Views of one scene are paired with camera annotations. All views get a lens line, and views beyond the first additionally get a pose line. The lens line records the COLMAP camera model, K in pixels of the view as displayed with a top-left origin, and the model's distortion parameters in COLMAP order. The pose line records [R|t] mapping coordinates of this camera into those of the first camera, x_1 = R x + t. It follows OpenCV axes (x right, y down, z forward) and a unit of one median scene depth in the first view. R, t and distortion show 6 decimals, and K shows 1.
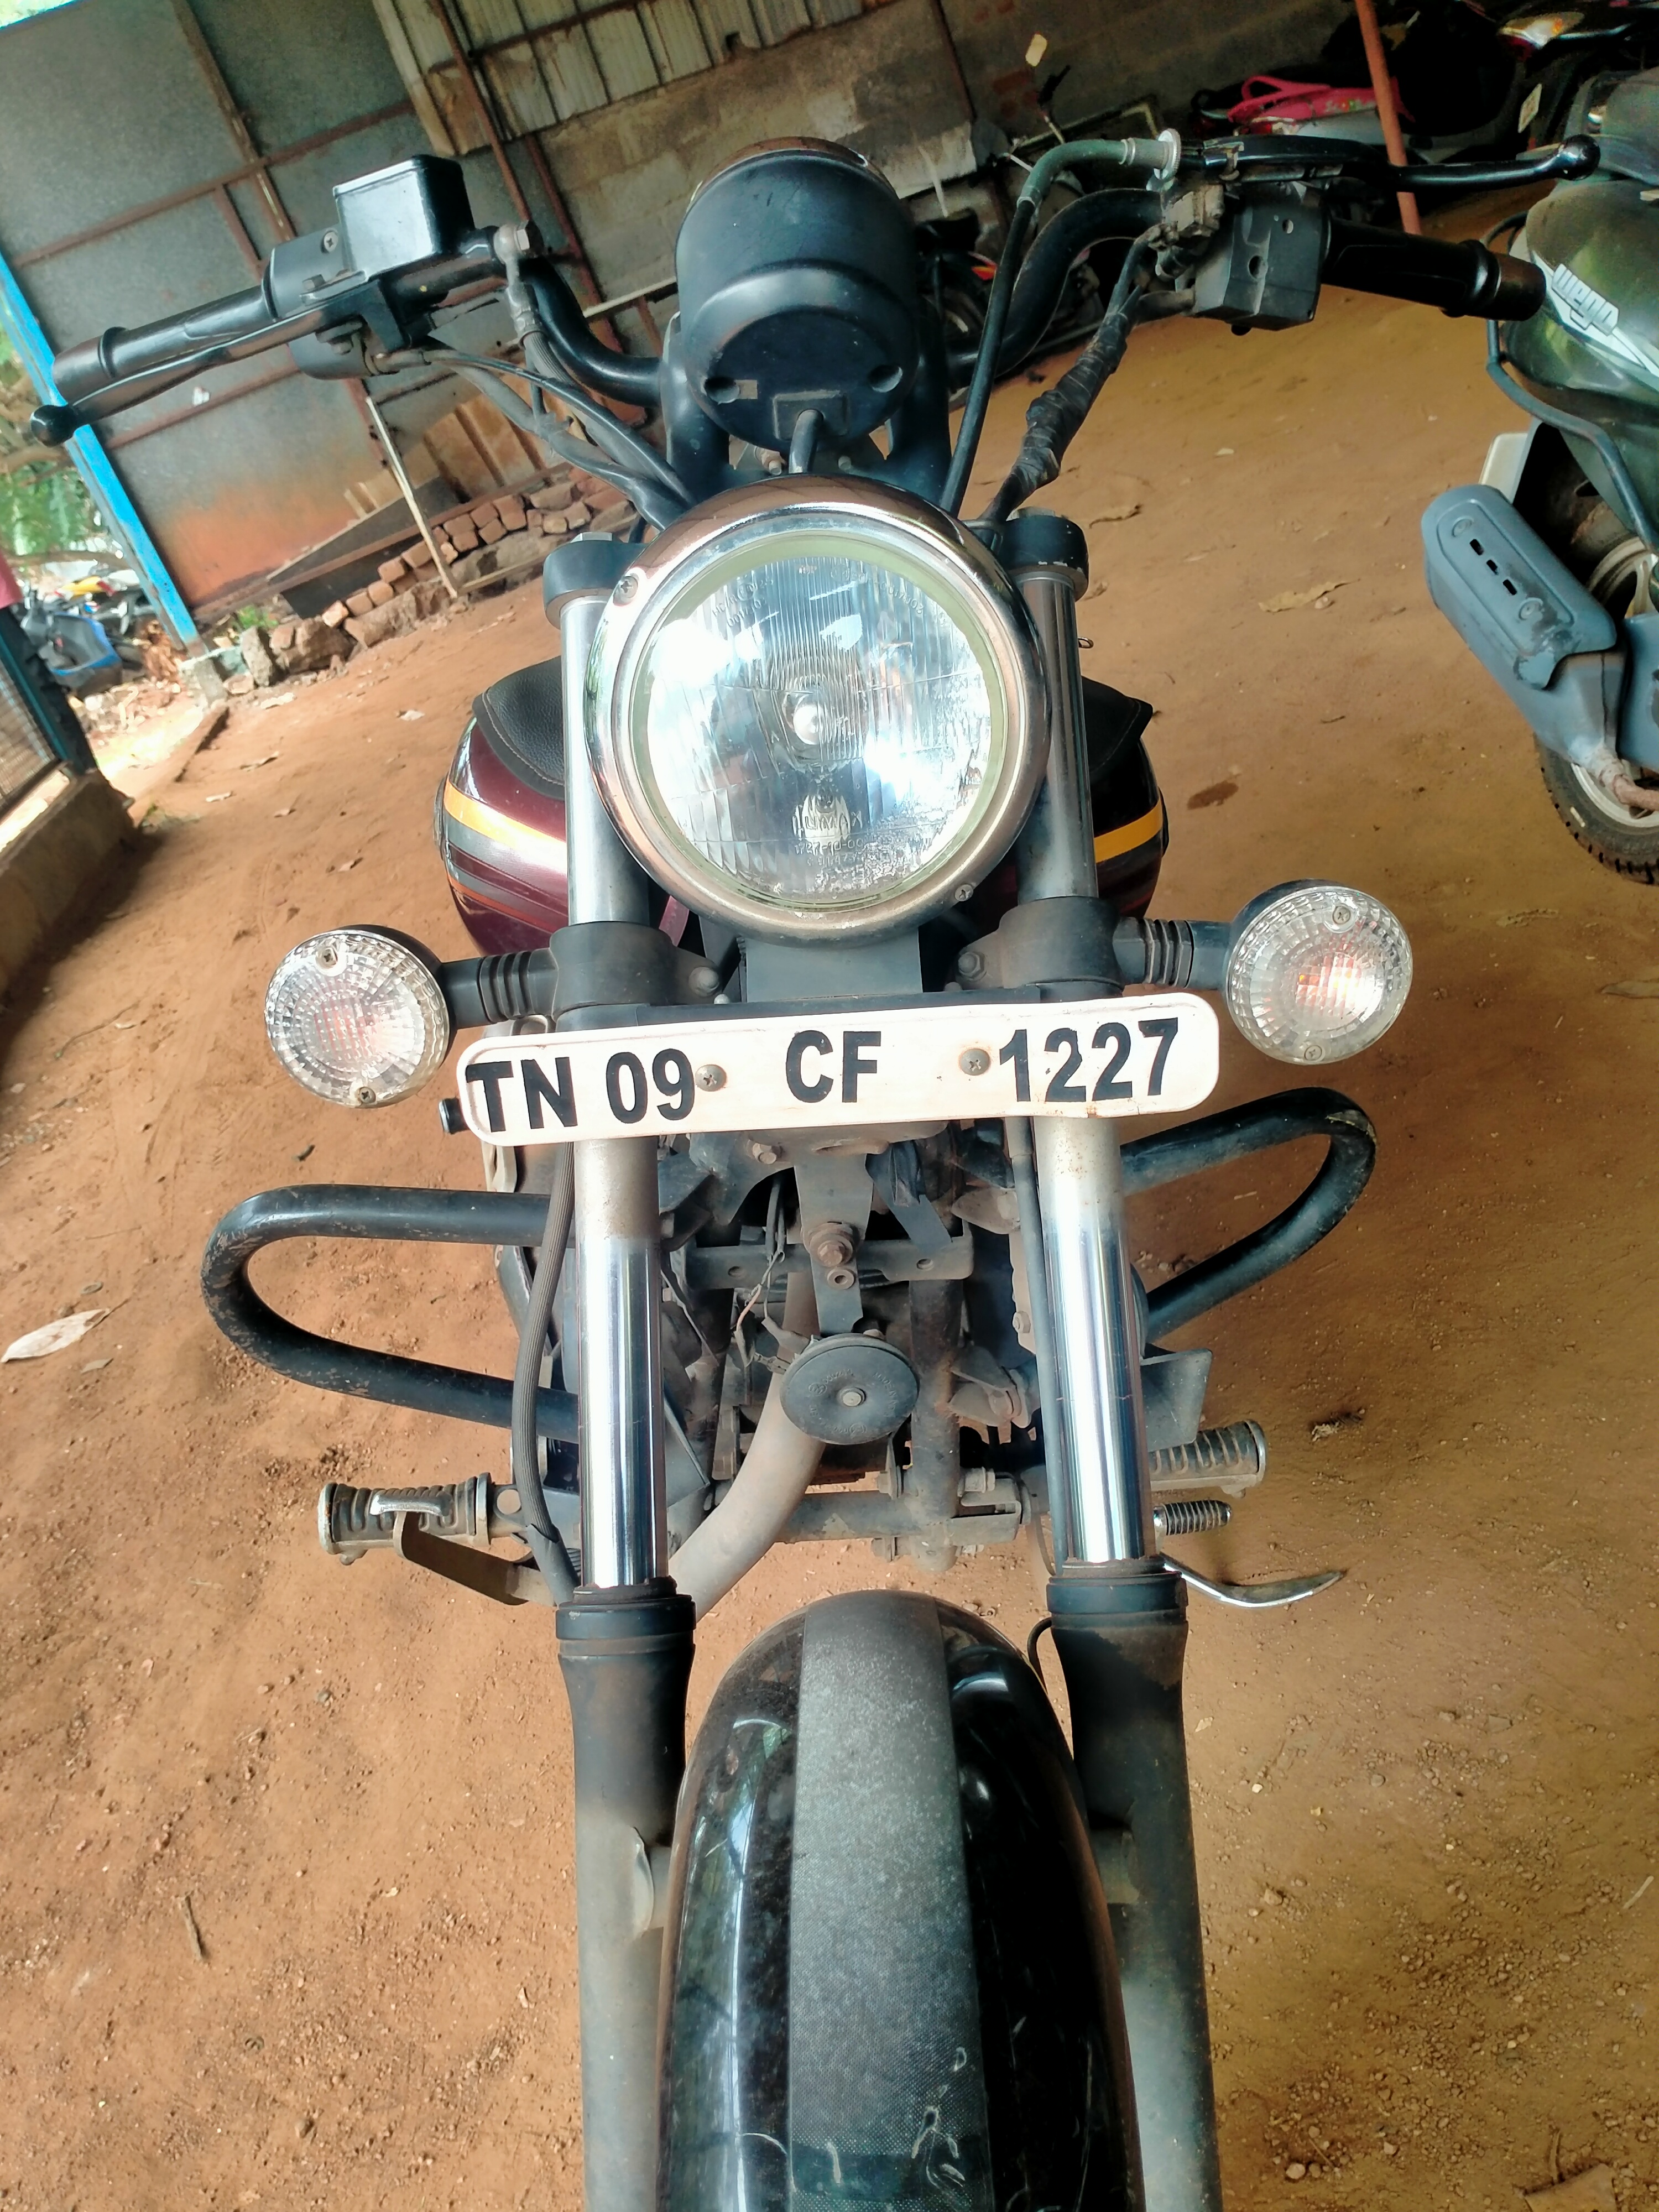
lens RADIAL K [[1778.3, 0, 829.5], [0, 1778.3, 1106.0], [0, 0, 1]] dist [0.000480, -0.089559]
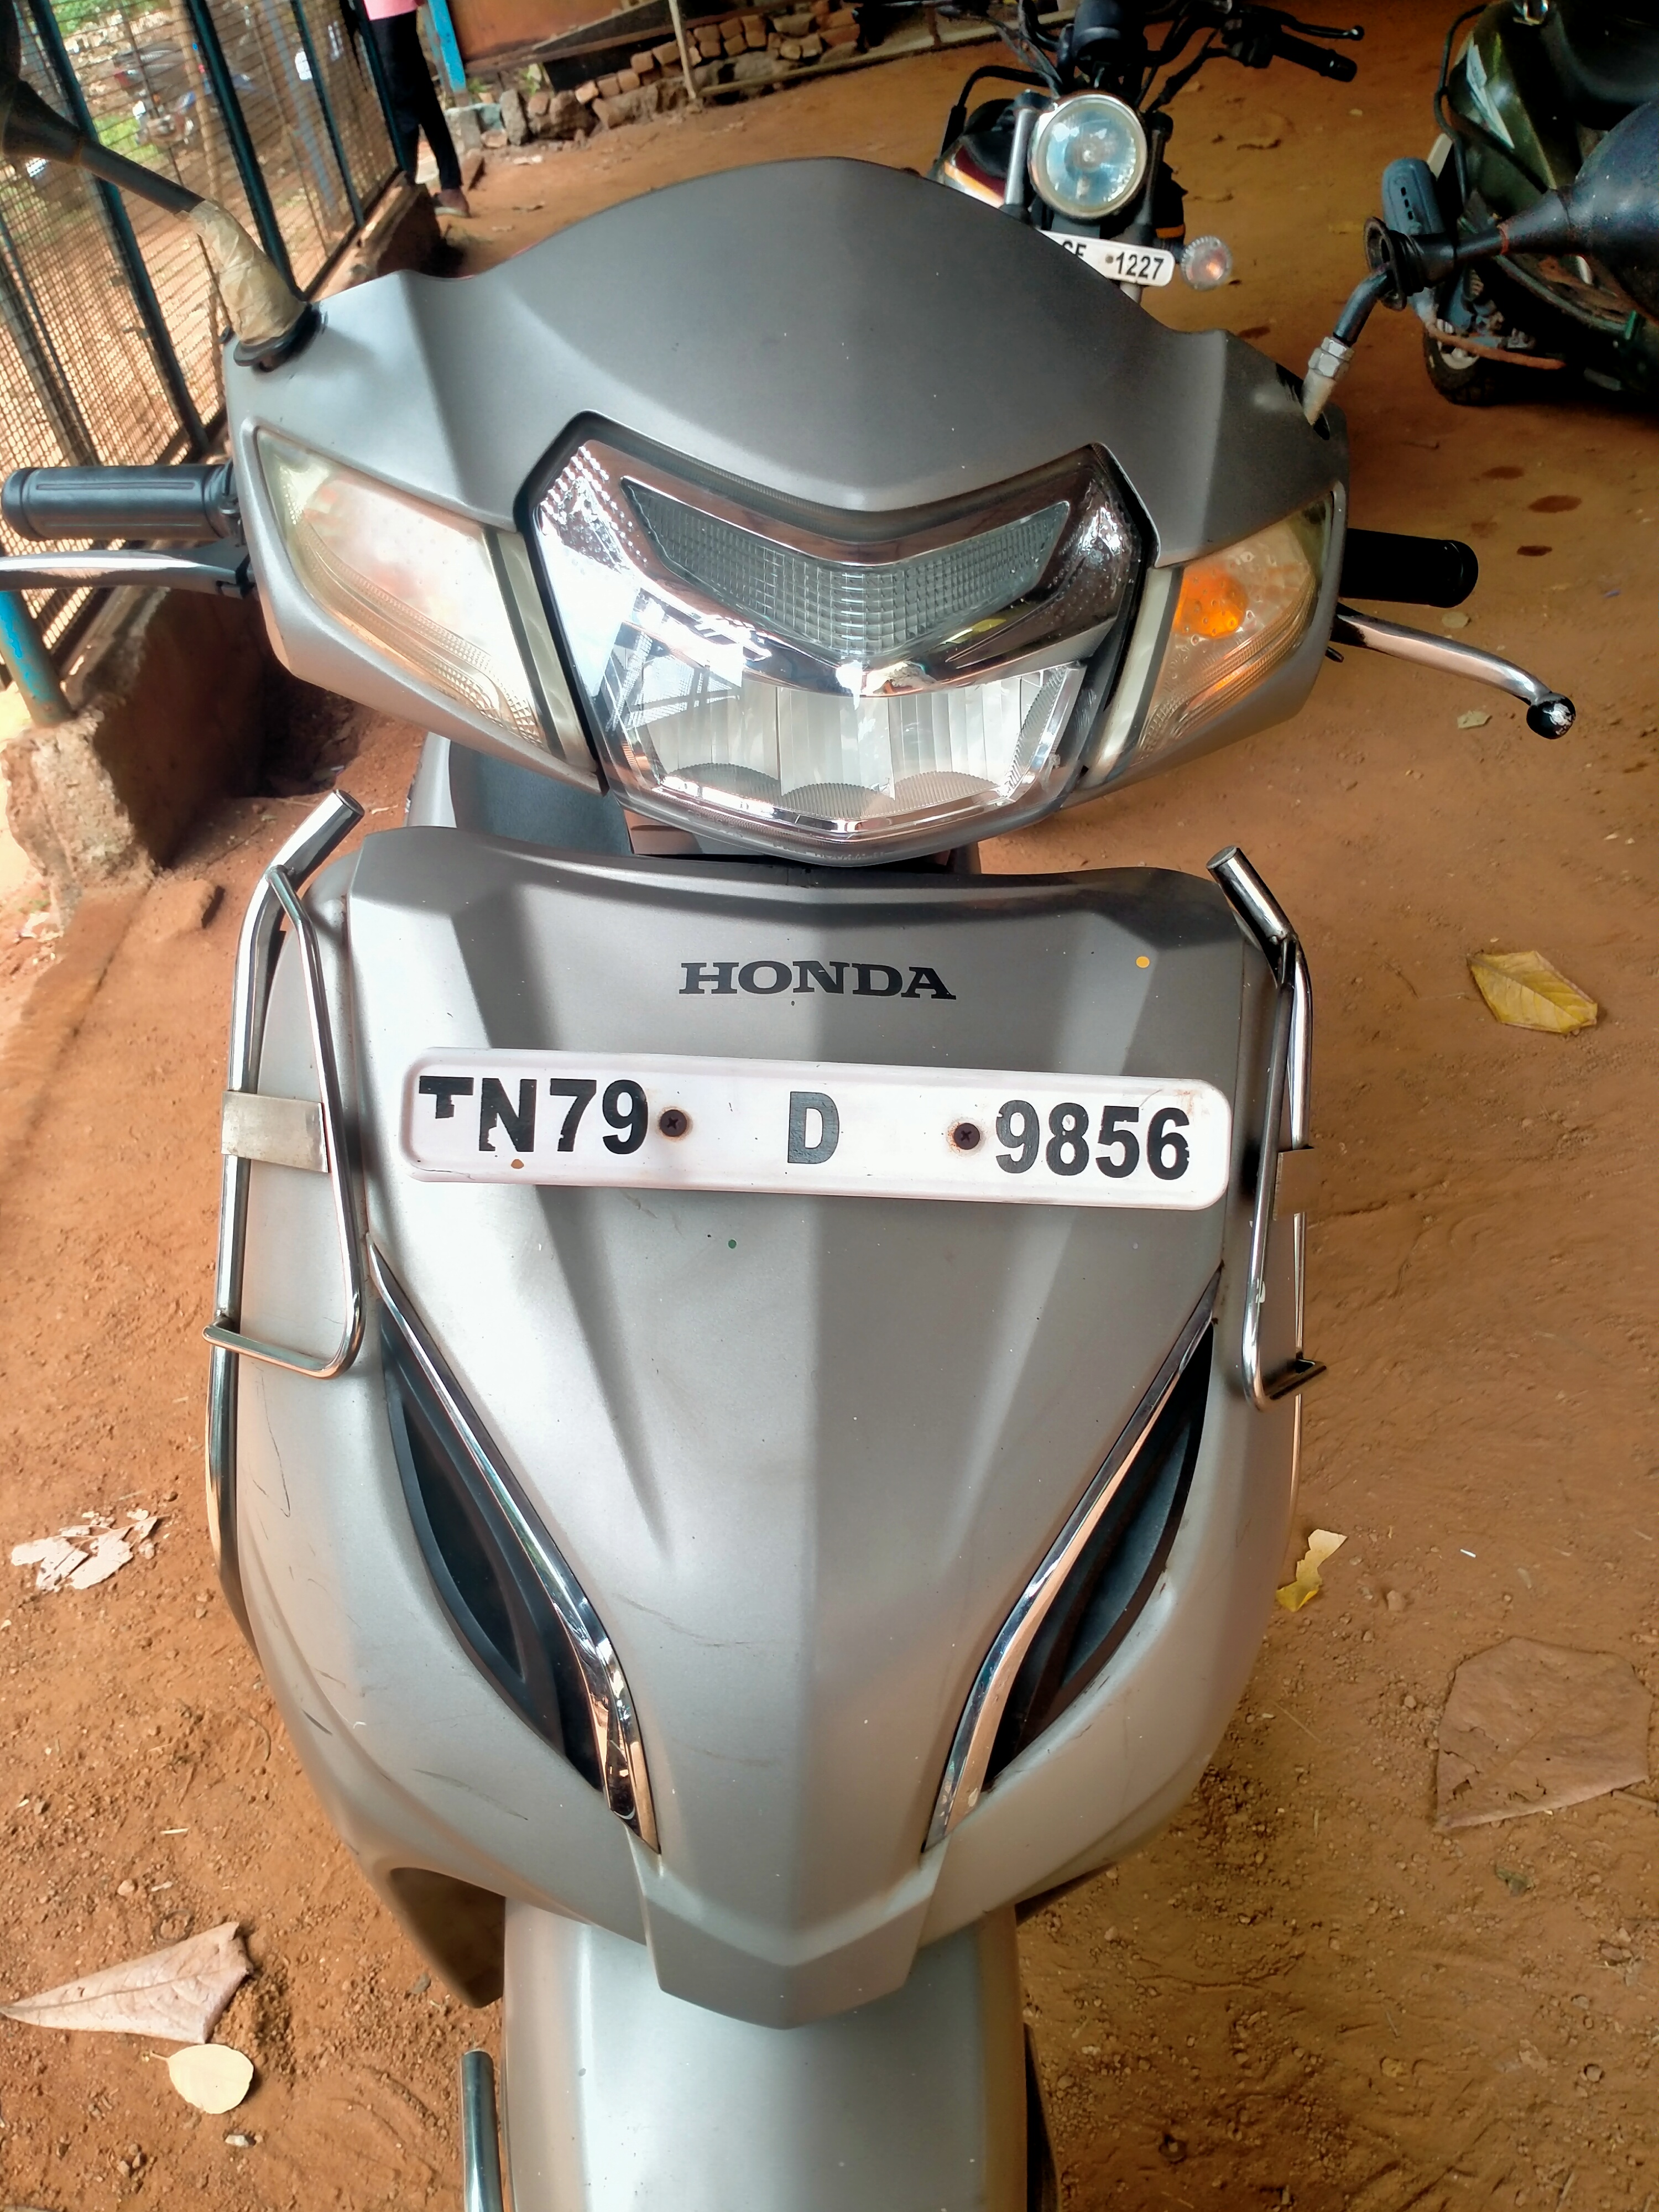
lens RADIAL K [[1778.3, 0, 829.5], [0, 1778.3, 1106.0], [0, 0, 1]] dist [0.000480, -0.089559]
pose [[0.978204, 0.206532, 0.021466, -0.016028], [-0.206473, 0.956507, 0.206065, 0.080436], [0.022026, -0.206006, 0.978303, -0.235218]]
